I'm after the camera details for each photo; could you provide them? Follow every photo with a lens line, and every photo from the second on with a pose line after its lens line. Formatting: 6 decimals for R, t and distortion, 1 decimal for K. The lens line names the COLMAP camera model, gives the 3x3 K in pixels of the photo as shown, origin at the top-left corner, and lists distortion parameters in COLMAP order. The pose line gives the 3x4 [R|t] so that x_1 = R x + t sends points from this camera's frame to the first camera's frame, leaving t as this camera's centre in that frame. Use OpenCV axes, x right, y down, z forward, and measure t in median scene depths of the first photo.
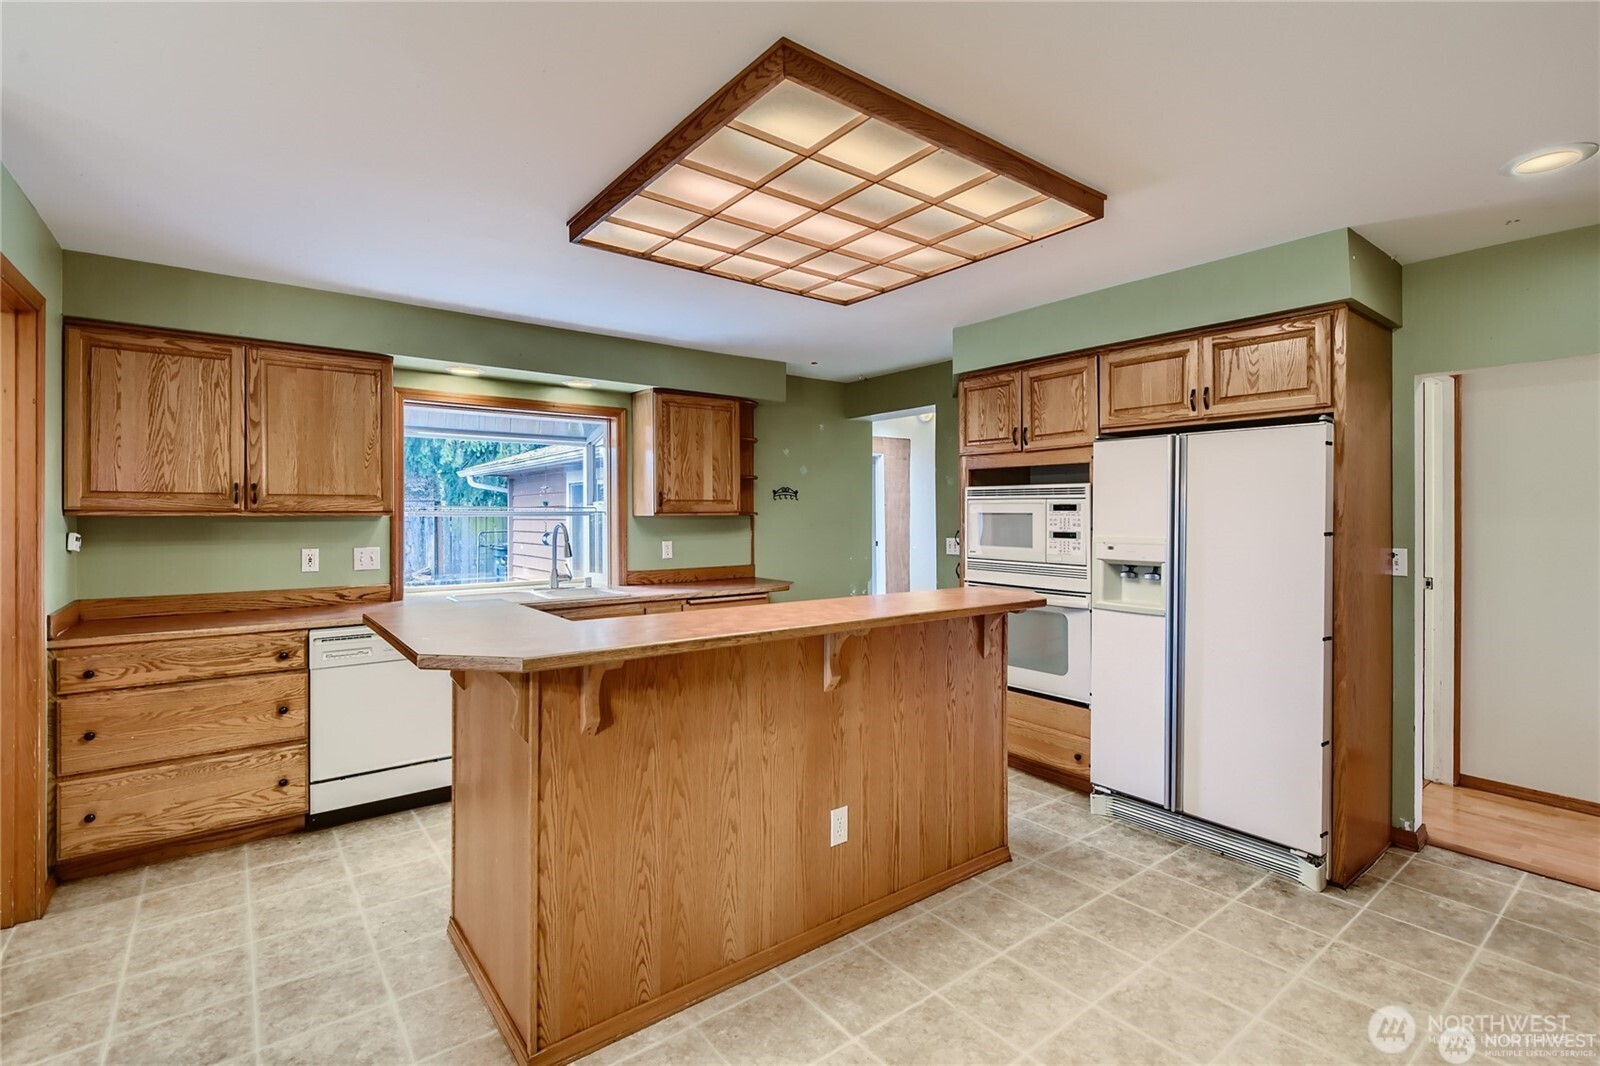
lens RADIAL K [[728.5, 0, 794.7], [0, 728.5, 520.2], [0, 0, 1]] dist [0.005774, 0.000137]
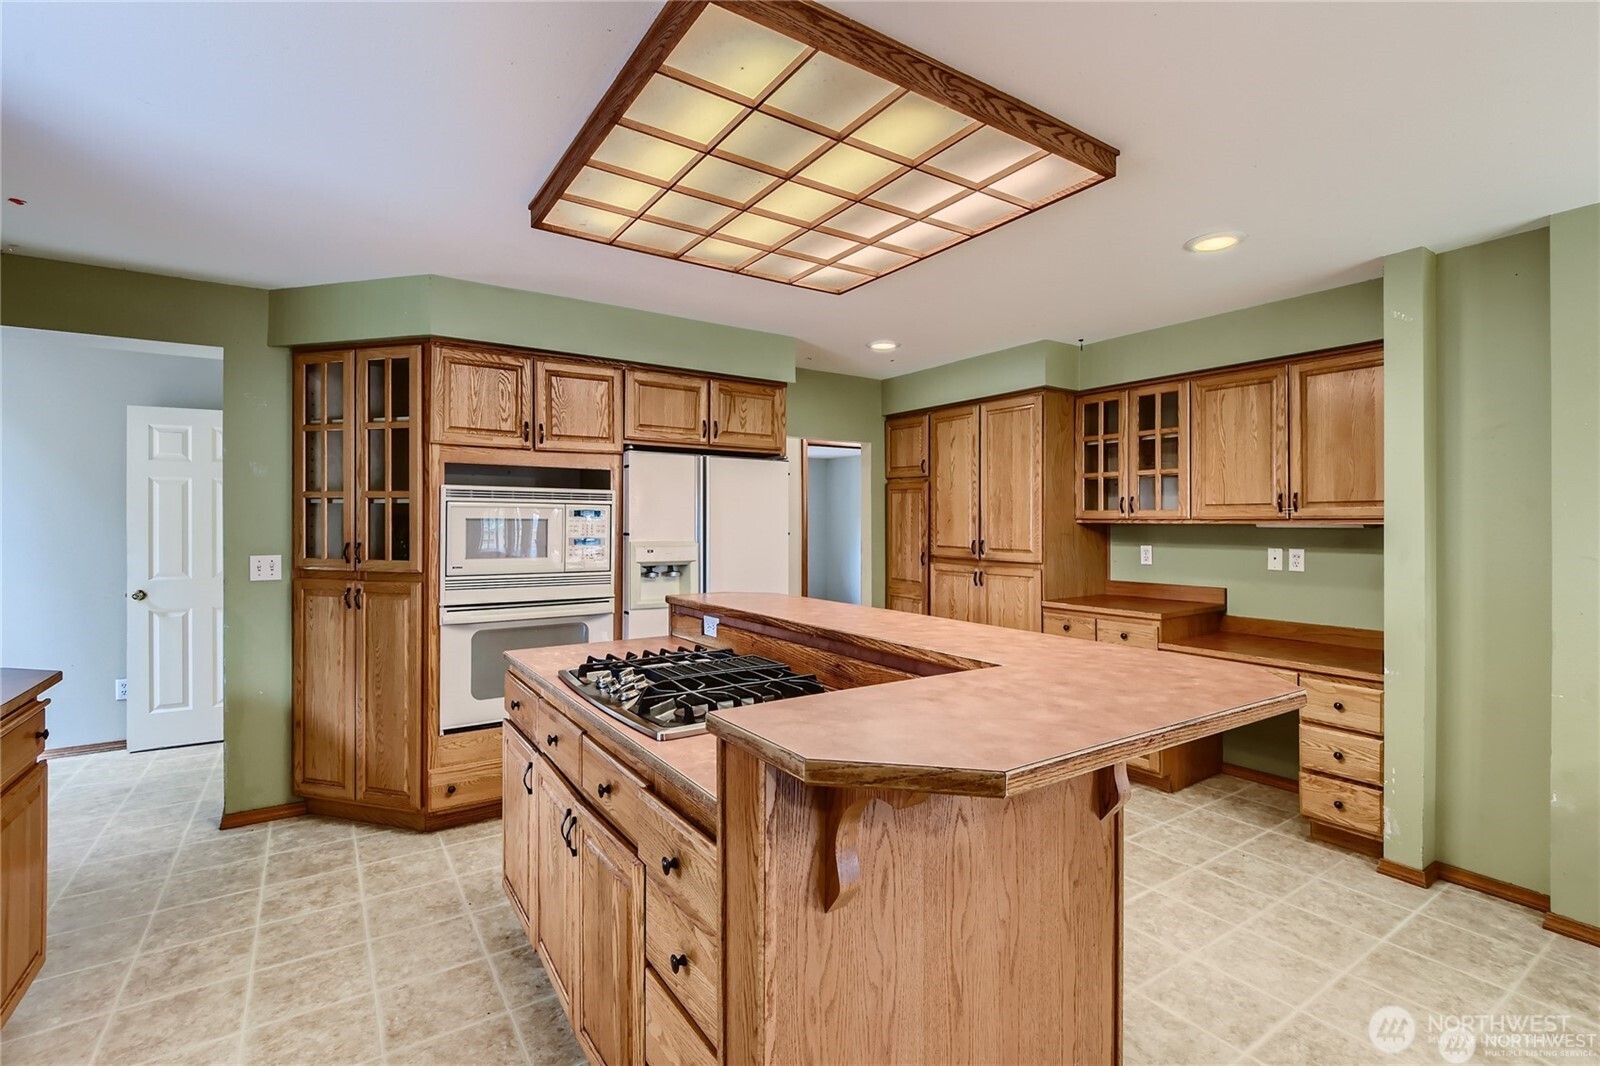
lens RADIAL K [[728.5, 0, 800.2], [0, 728.5, 526.6], [0, 0, 1]] dist [0.005774, 0.000137]
pose [[0.052148, -0.008563, 0.998603, -0.615789], [0.005536, 0.999950, 0.008286, -0.006524], [-0.998624, 0.005096, 0.052193, 0.689412]]
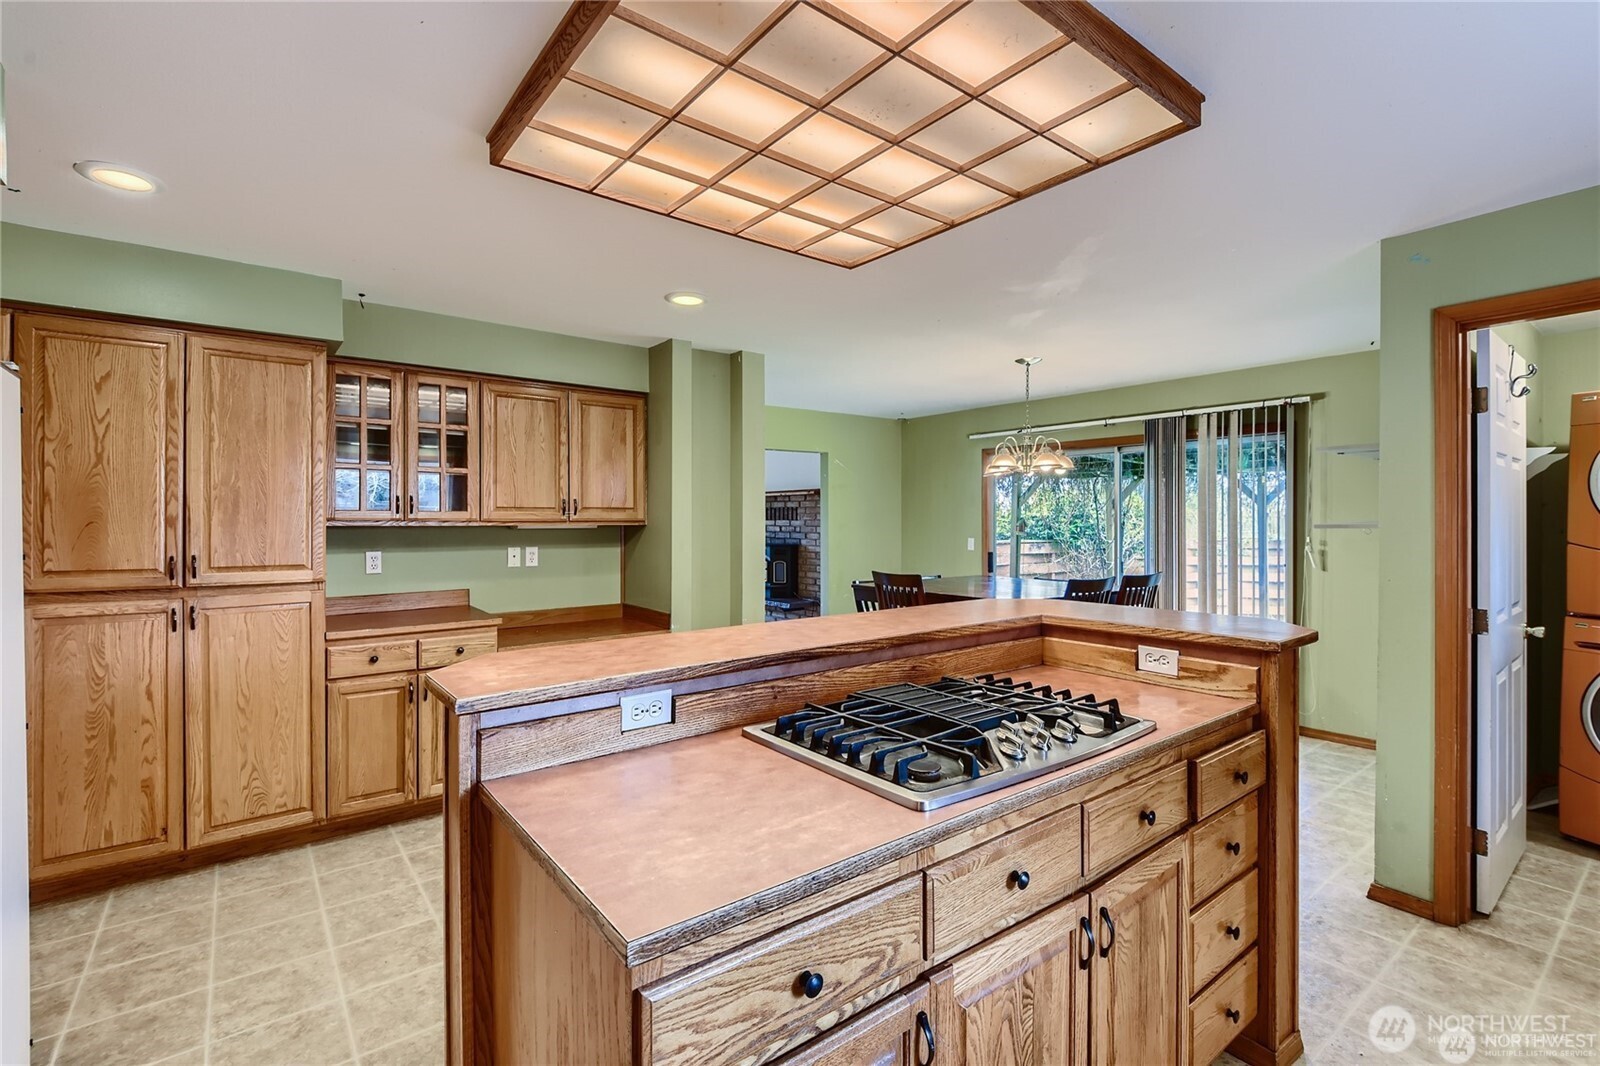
lens RADIAL K [[728.5, 0, 806.8], [0, 728.5, 527.3], [0, 0, 1]] dist [0.005774, 0.000137]
pose [[-0.999544, 0.000282, -0.030207, 0.064309], [-0.000154, 0.999896, 0.014445, -0.011843], [0.030208, 0.014443, -0.999439, 1.267118]]
